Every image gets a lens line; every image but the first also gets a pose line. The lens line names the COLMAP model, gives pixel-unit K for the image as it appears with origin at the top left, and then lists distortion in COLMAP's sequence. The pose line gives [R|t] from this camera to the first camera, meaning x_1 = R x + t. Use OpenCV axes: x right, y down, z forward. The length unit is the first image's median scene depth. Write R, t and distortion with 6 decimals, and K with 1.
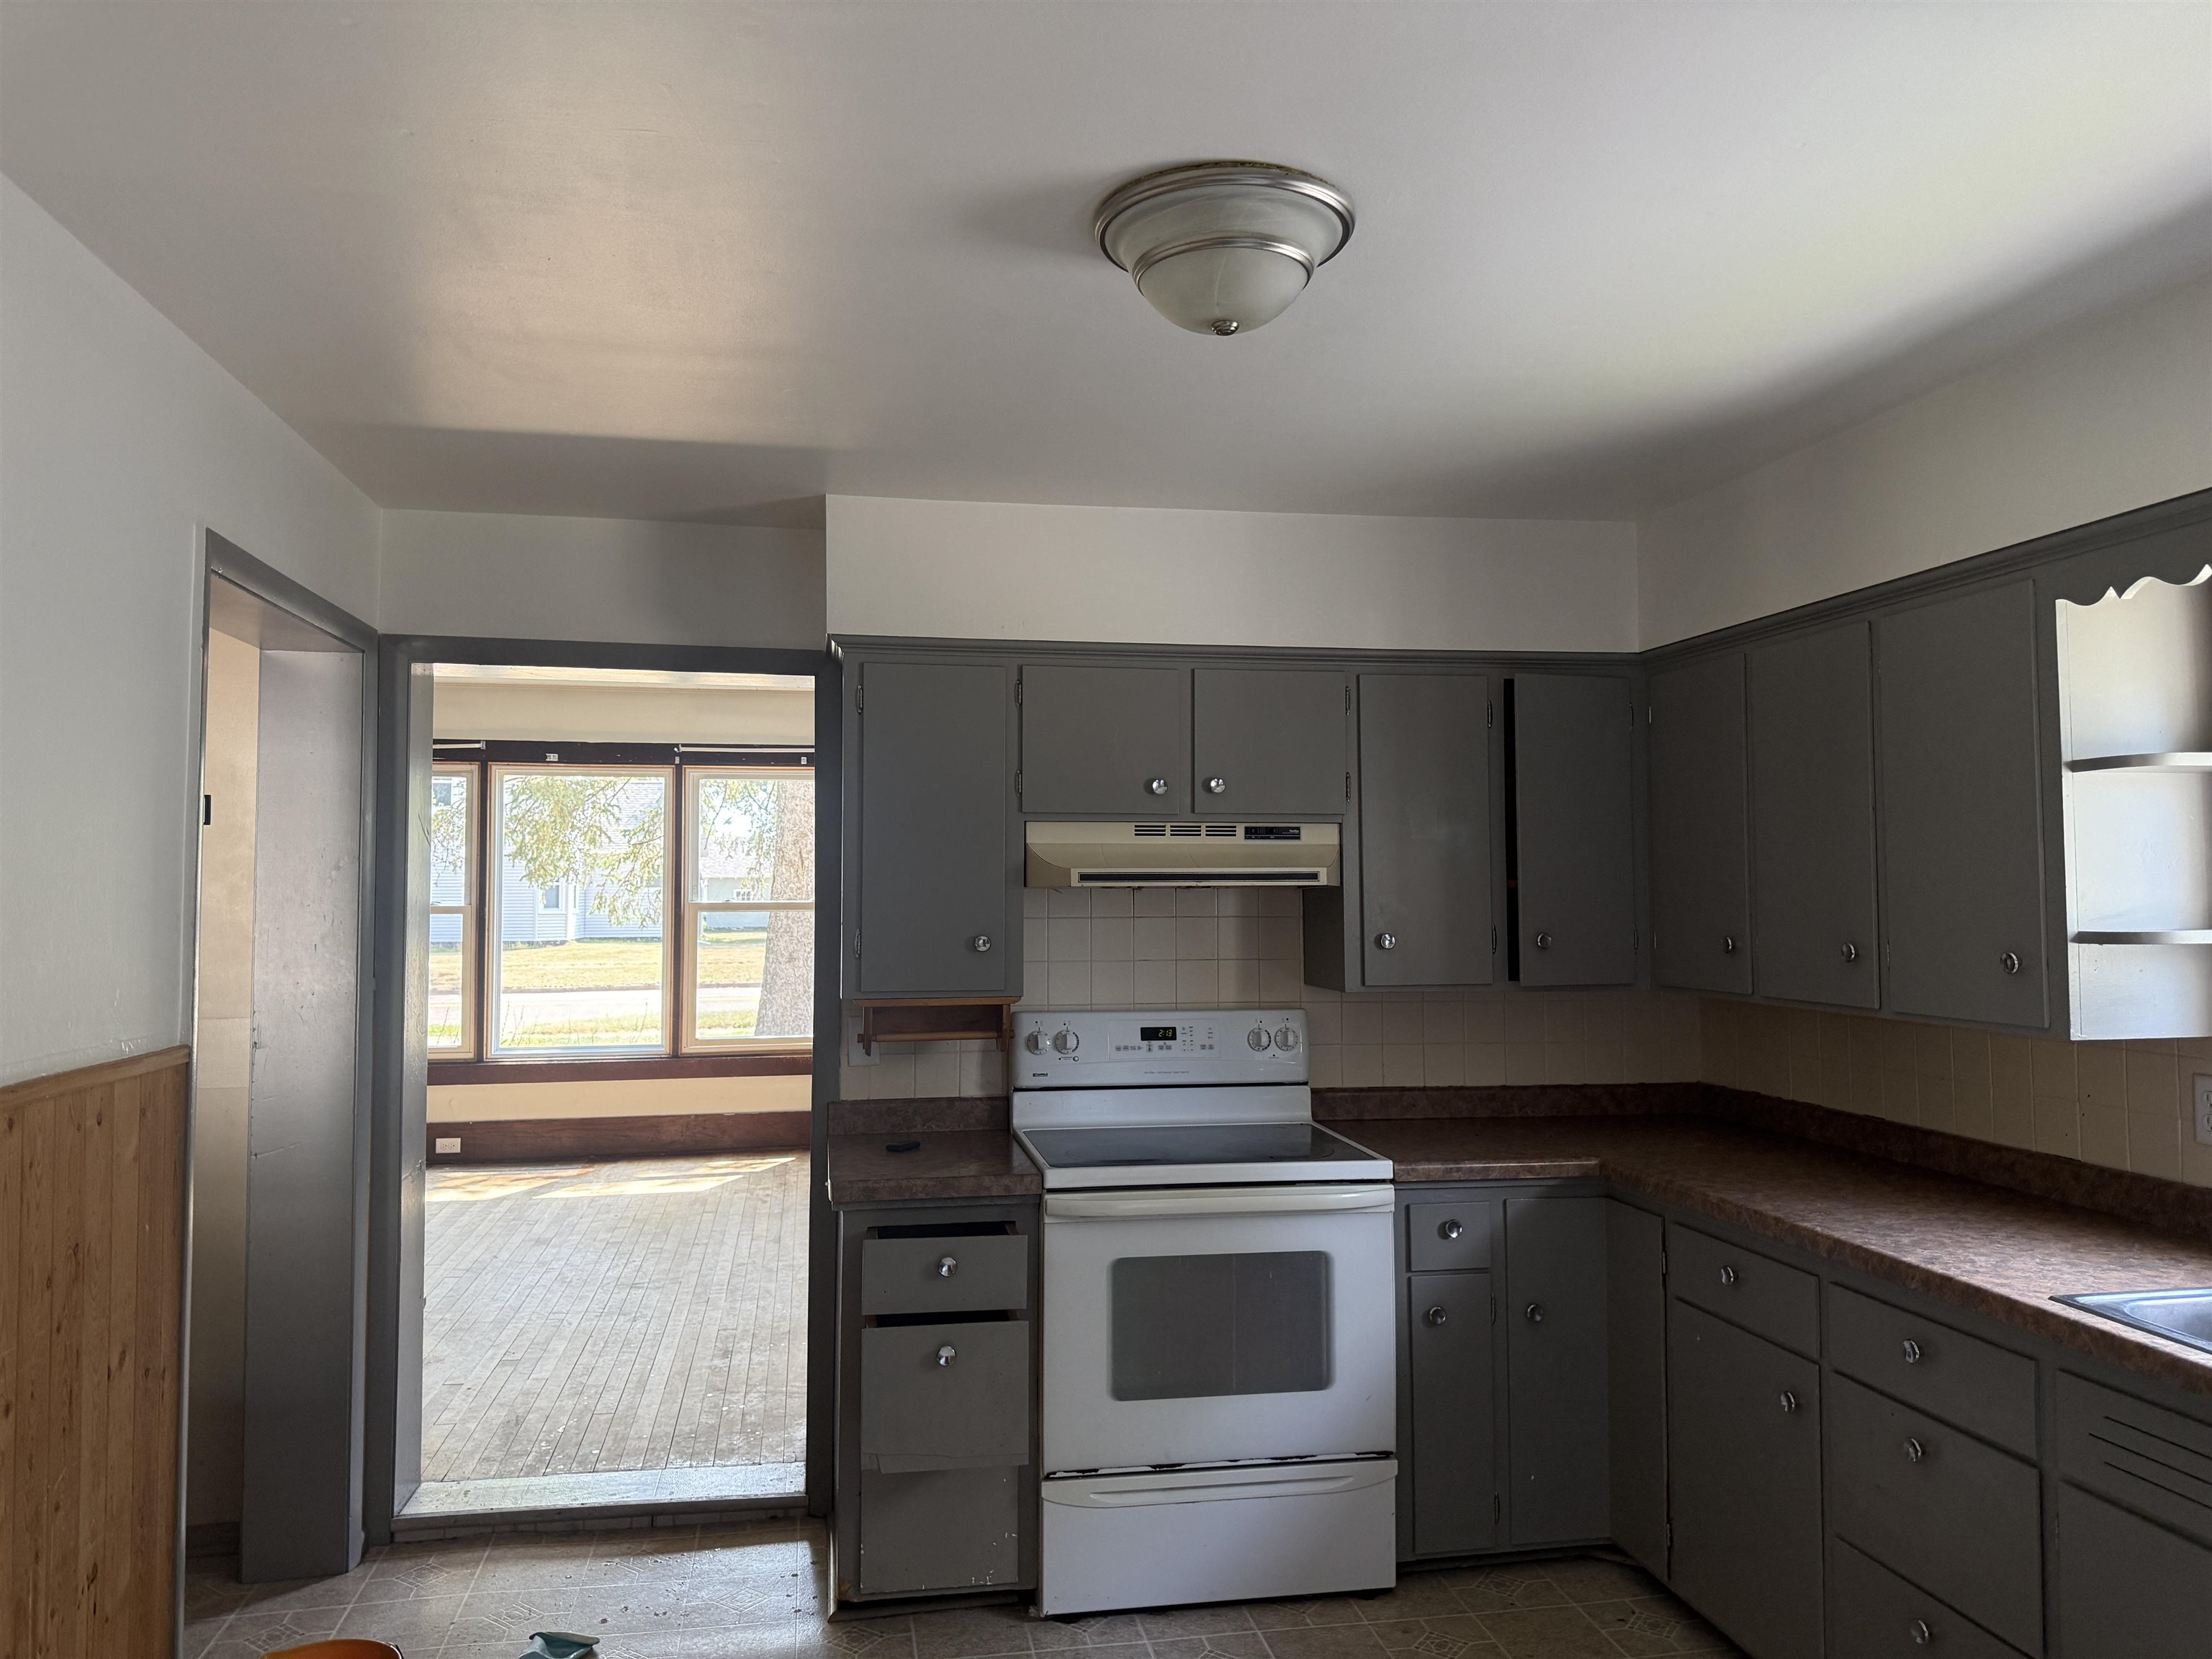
lens RADIAL K [[1549.2, 0, 1106.0], [0, 1549.2, 829.5], [0, 0, 1]] dist [0.085983, -0.104655]
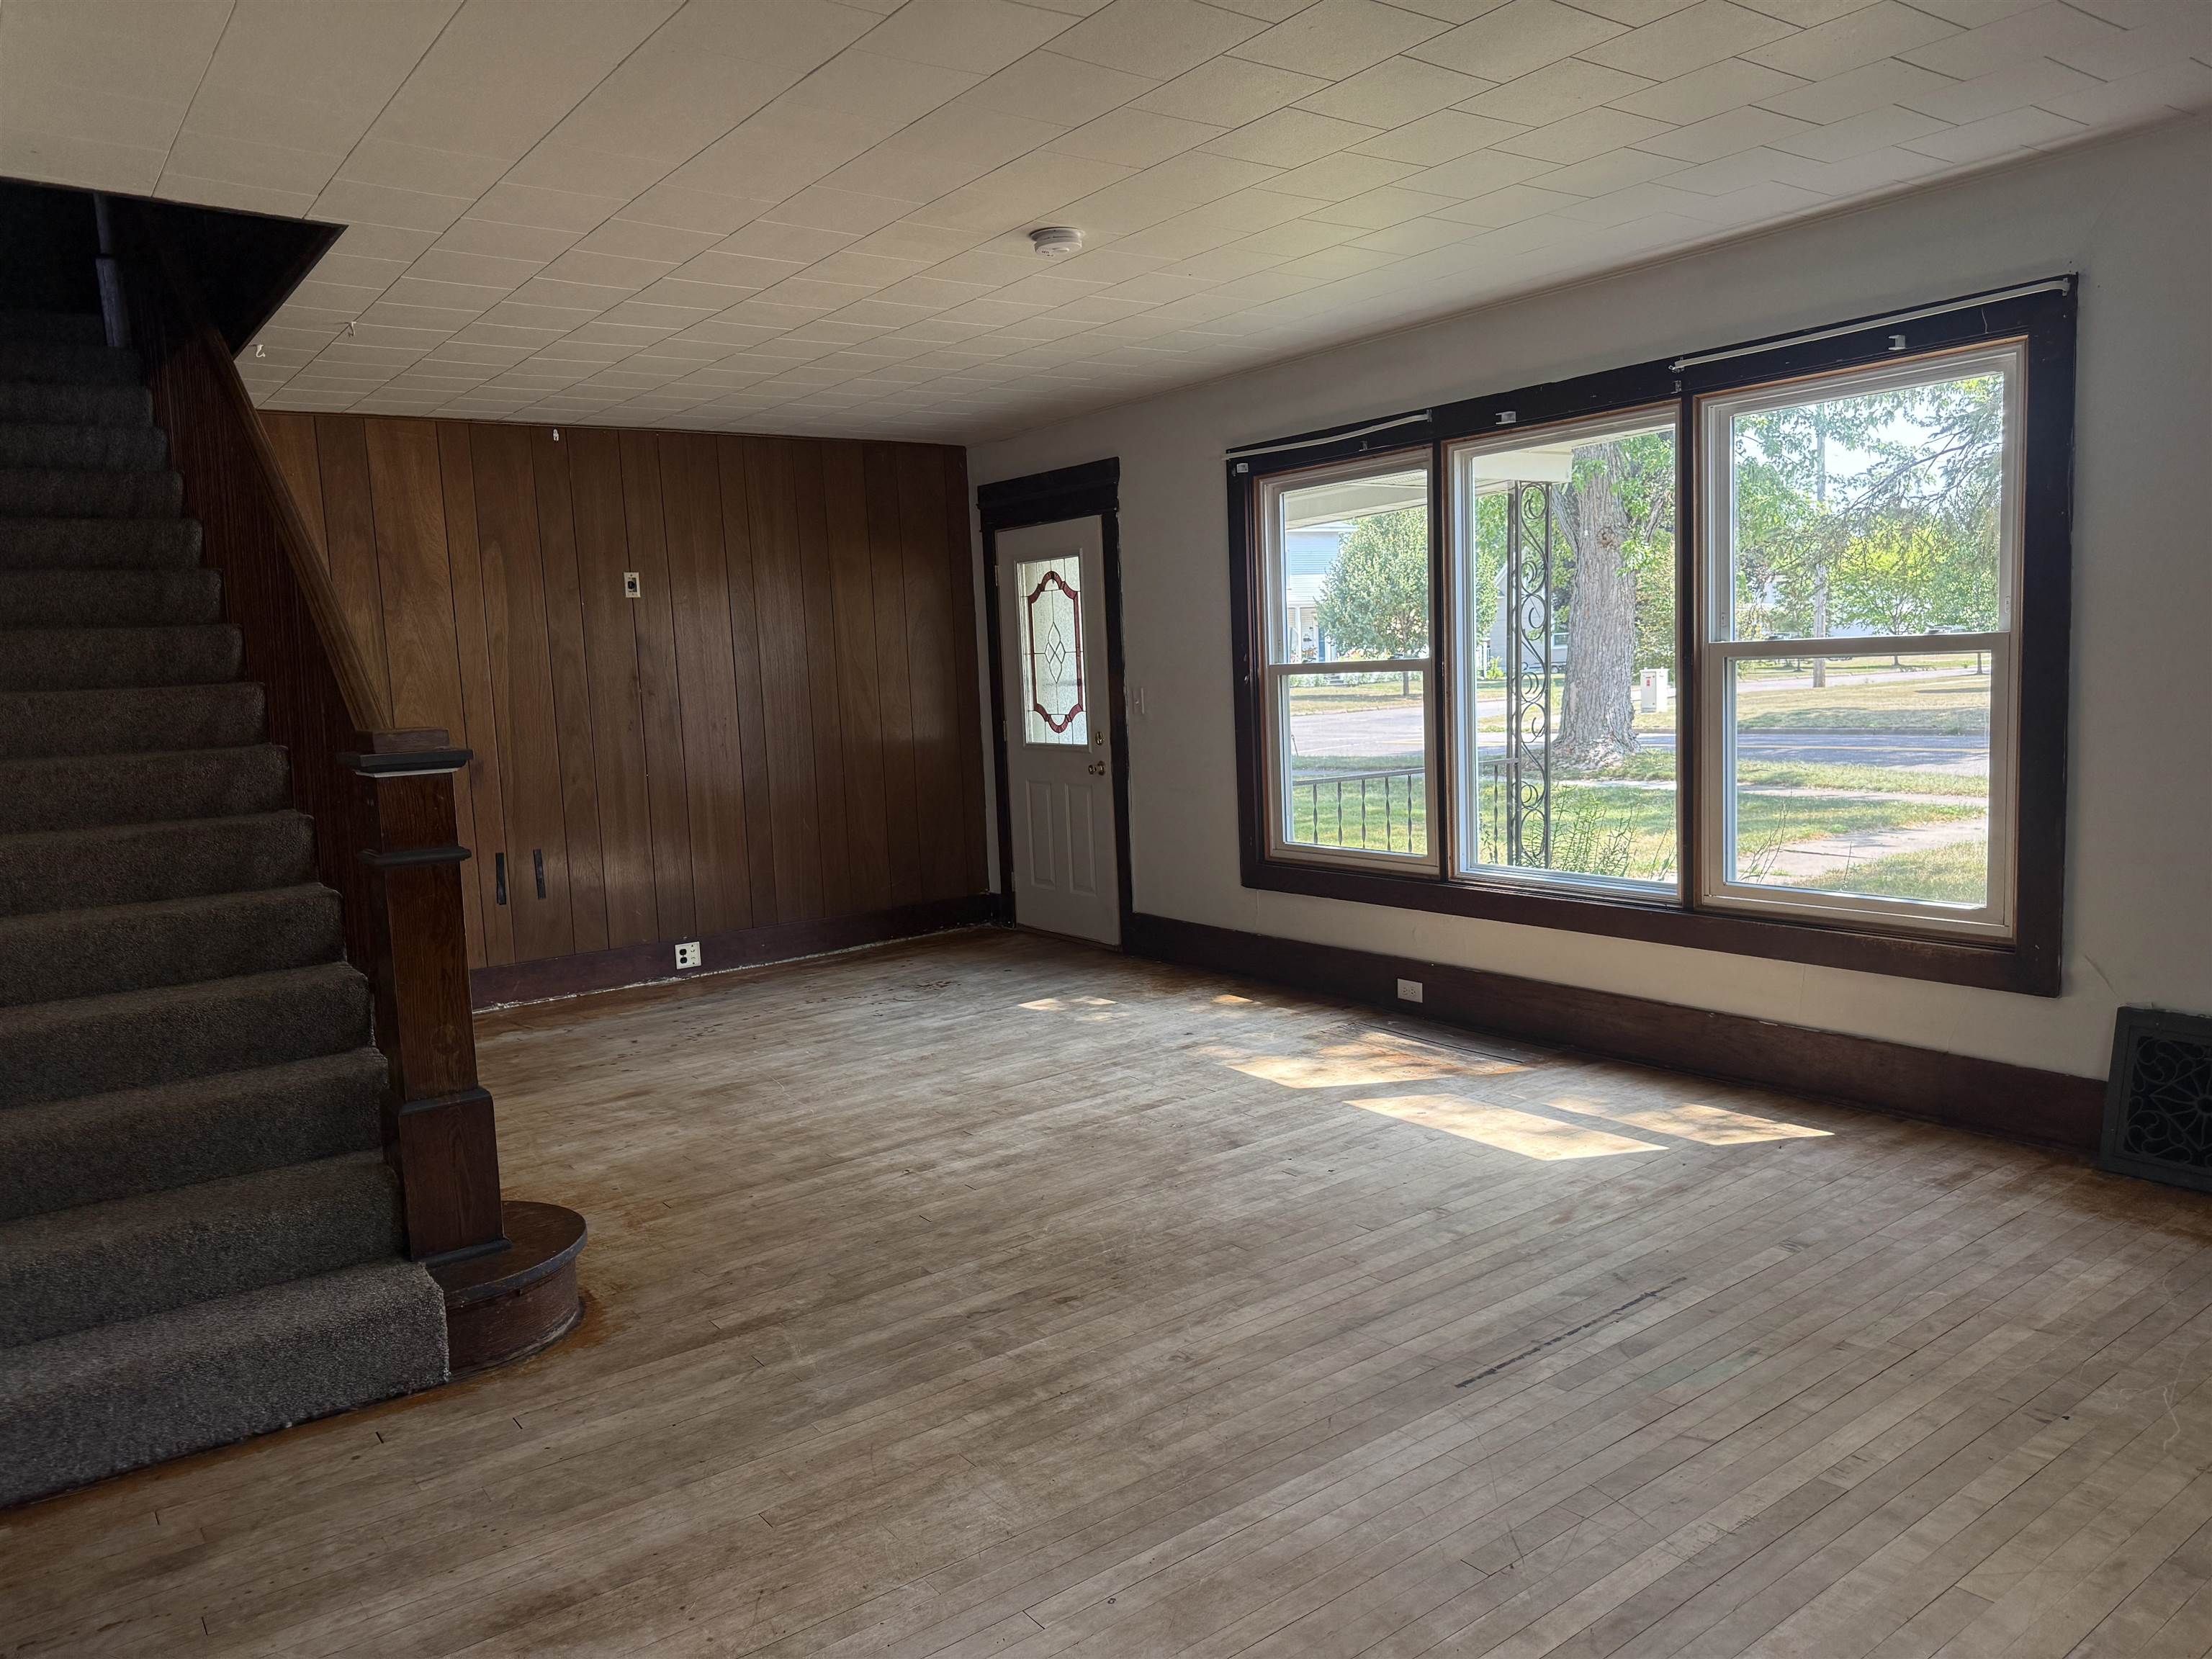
lens RADIAL K [[1549.2, 0, 1106.0], [0, 1549.2, 829.5], [0, 0, 1]] dist [0.085983, -0.104655]
pose [[0.457960, 0.080799, -0.885293, 0.143131], [0.071463, 0.989292, 0.127258, 0.025257], [0.886096, -0.121544, 0.447282, 0.544869]]
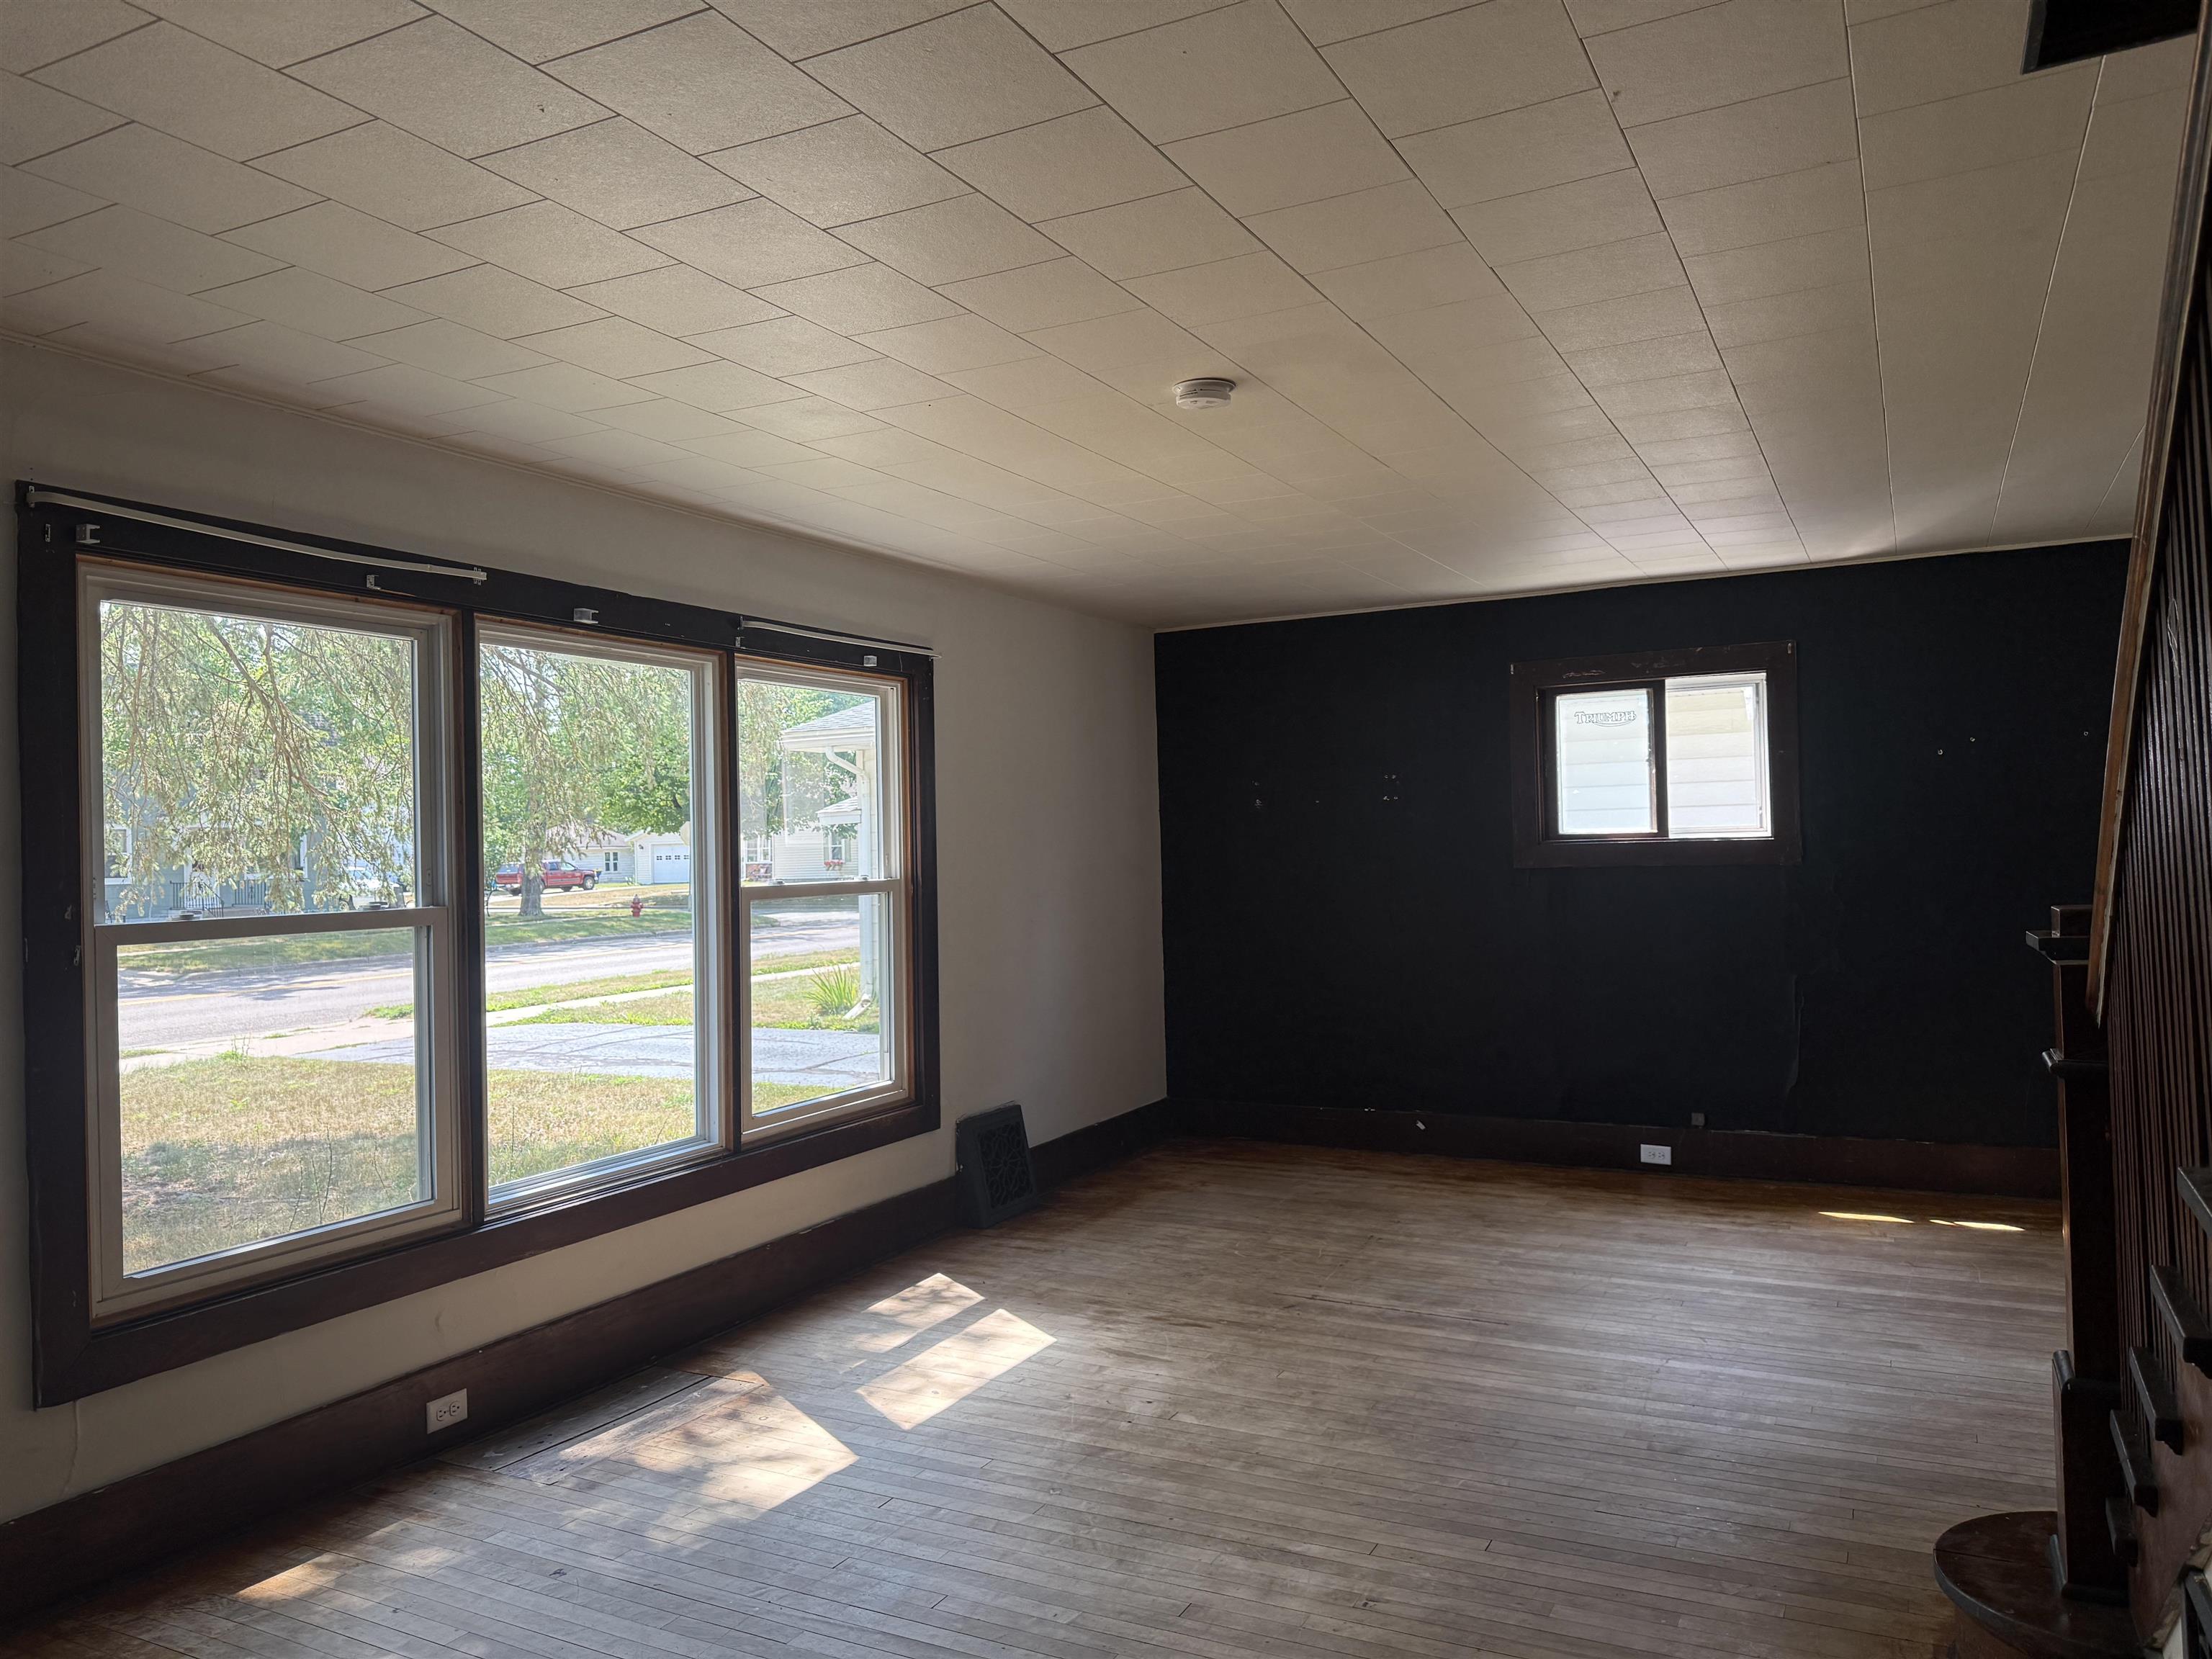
lens RADIAL K [[1549.2, 0, 1106.0], [0, 1549.2, 829.5], [0, 0, 1]] dist [0.085983, -0.104655]
pose [[0.601554, -0.002268, 0.798829, -0.658793], [-0.006205, 0.999953, 0.007512, 0.019723], [-0.798808, -0.009475, 0.601511, 0.537431]]
